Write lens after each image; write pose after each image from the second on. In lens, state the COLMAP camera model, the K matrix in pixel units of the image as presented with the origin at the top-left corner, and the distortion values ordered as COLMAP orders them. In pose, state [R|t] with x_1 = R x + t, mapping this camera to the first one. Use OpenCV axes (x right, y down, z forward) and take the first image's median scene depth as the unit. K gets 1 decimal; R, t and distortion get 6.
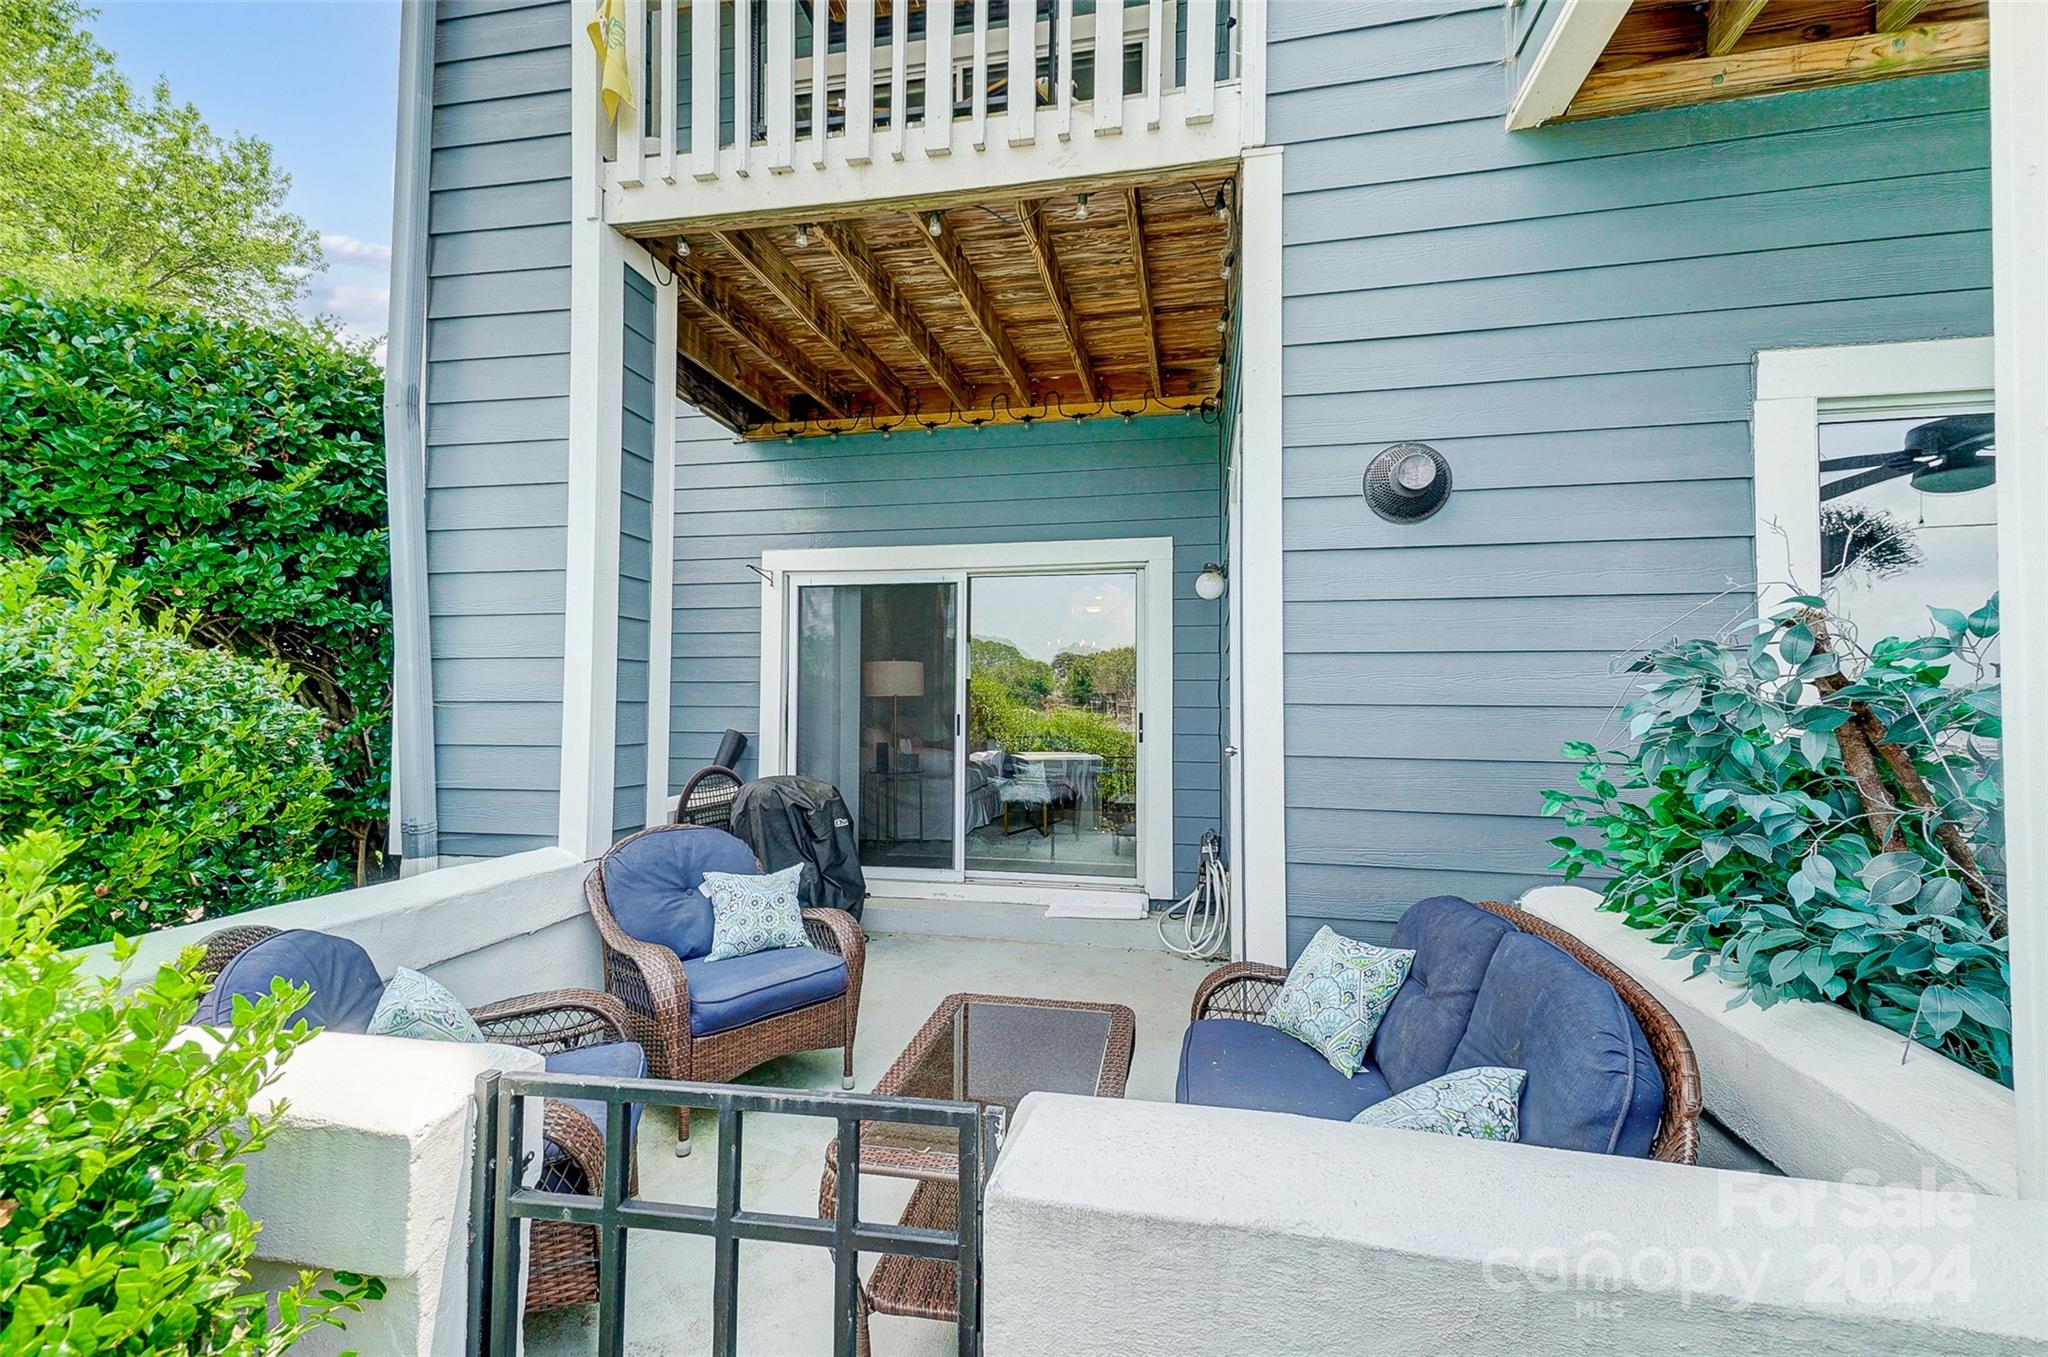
lens RADIAL K [[874.5, 0, 1002.8], [0, 874.5, 673.3], [0, 0, 1]] dist [0.026817, 0.020827]
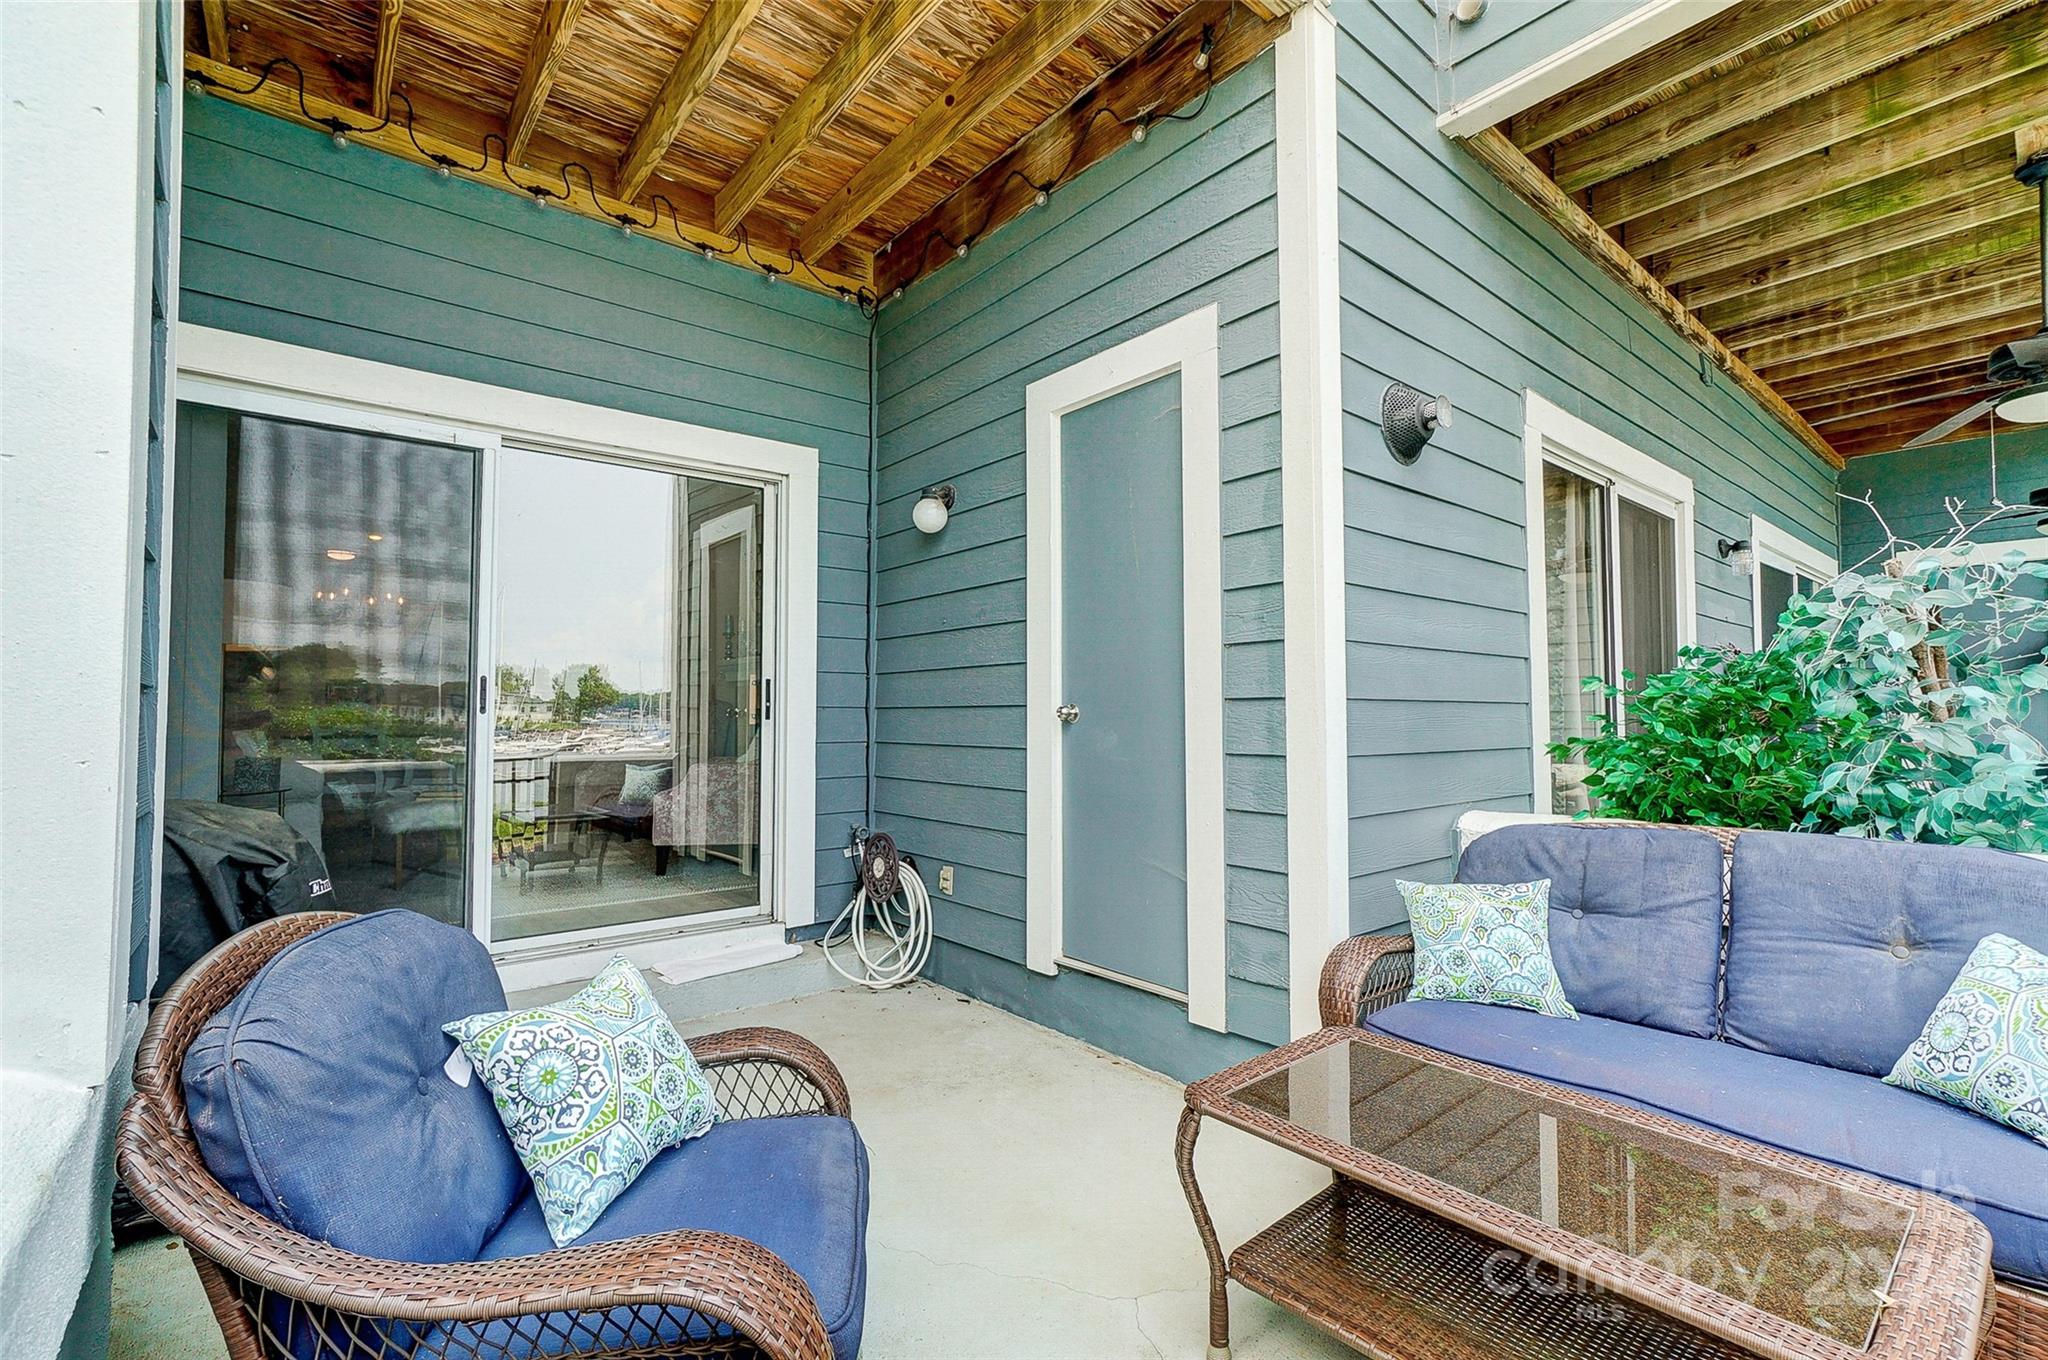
lens RADIAL K [[916.4, 0, 1004.6], [0, 916.4, 674.4], [0, 0, 1]] dist [-0.001206, -0.000046]
pose [[0.616663, 0.026774, 0.786772, -0.353990], [-0.021873, 0.999618, -0.016874, 0.054351], [-0.786924, -0.006804, 0.617013, 0.399577]]
